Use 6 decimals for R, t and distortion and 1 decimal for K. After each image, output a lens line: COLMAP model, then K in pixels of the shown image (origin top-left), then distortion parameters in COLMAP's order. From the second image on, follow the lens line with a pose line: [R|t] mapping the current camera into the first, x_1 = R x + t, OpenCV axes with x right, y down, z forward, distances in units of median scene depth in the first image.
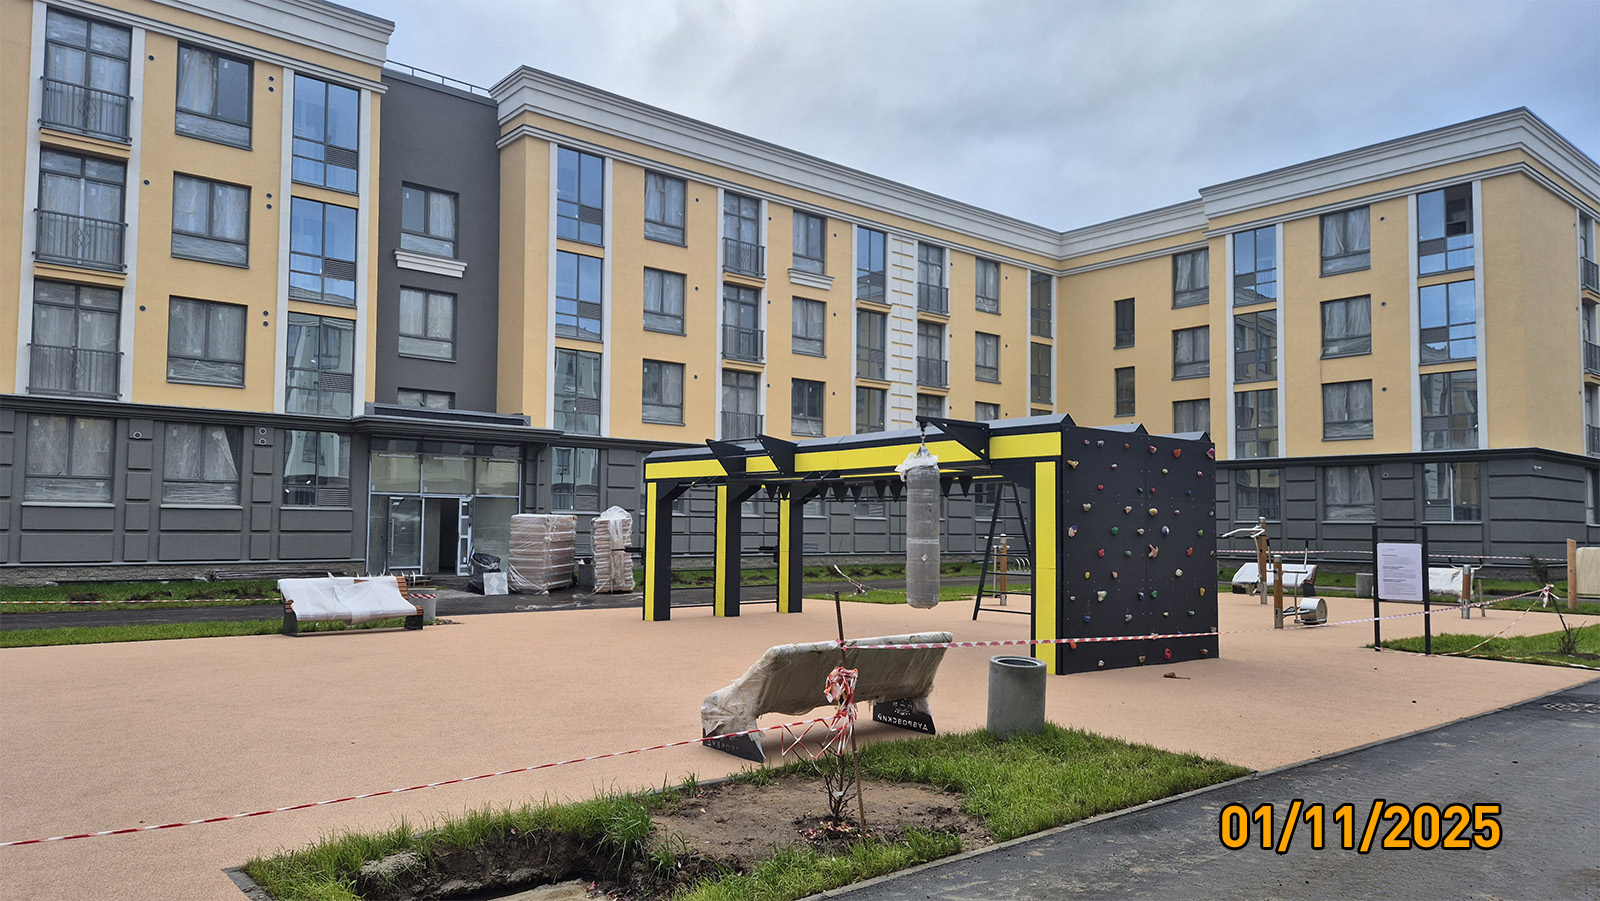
lens RADIAL K [[1061.1, 0, 800.0], [0, 1061.1, 450.5], [0, 0, 1]] dist [0.044050, 0.000335]
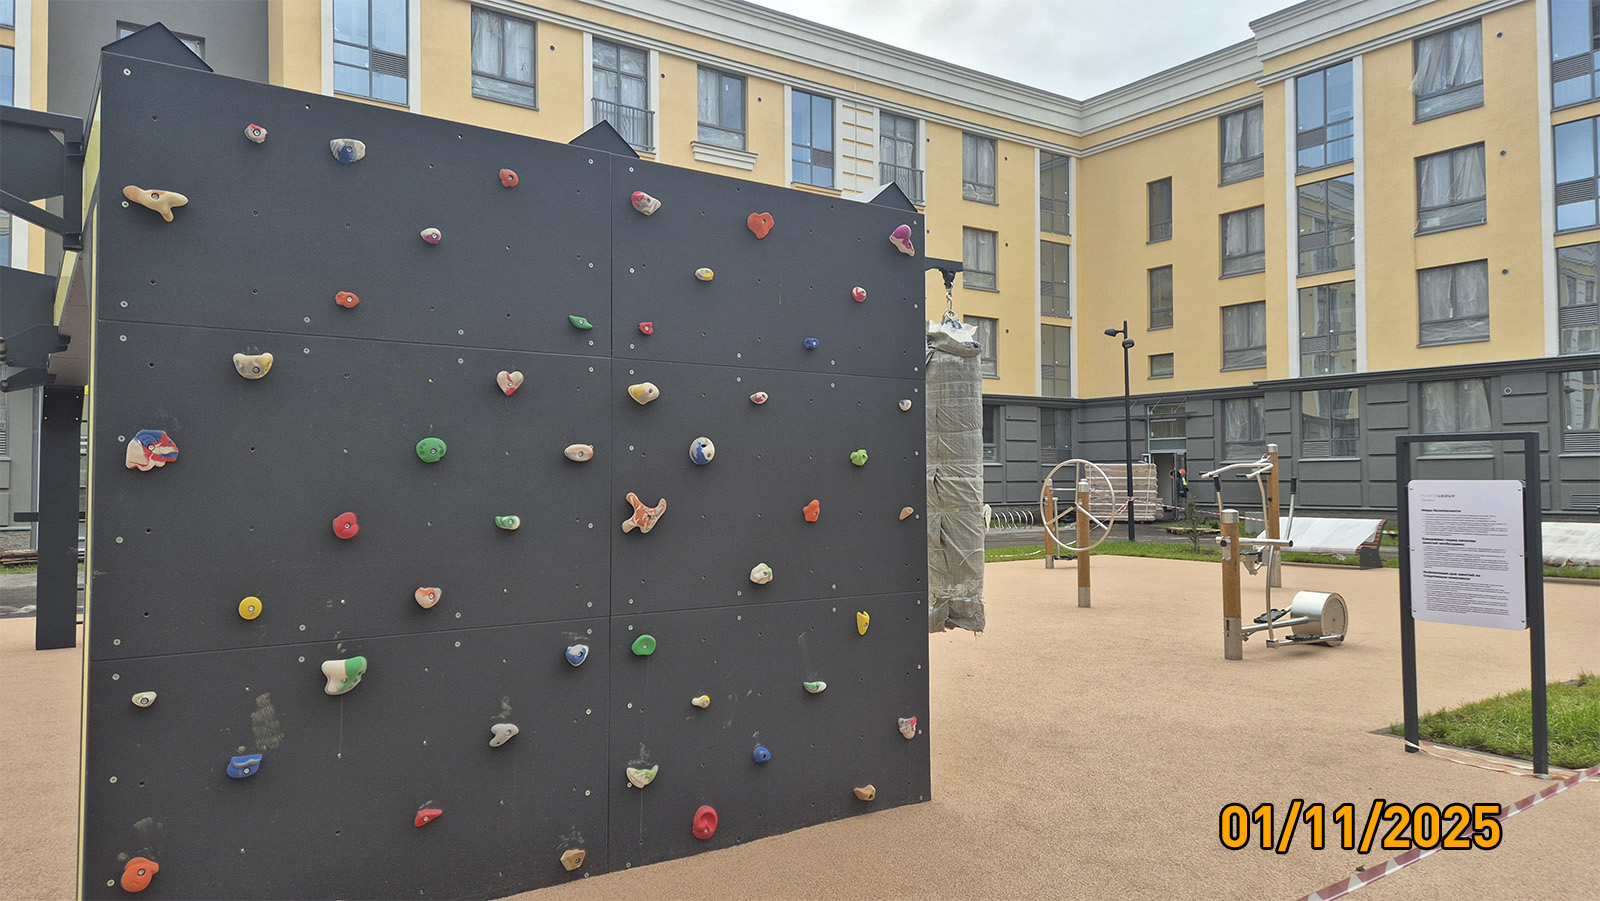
lens RADIAL K [[1076.6, 0, 802.9], [0, 1076.6, 421.3], [0, 0, 1]] dist [0.077014, -0.061325]
pose [[0.996194, -0.019576, -0.084936, 0.124652], [0.021111, 0.999629, 0.017204, 0.018797], [0.084568, -0.018932, 0.996238, 0.206401]]
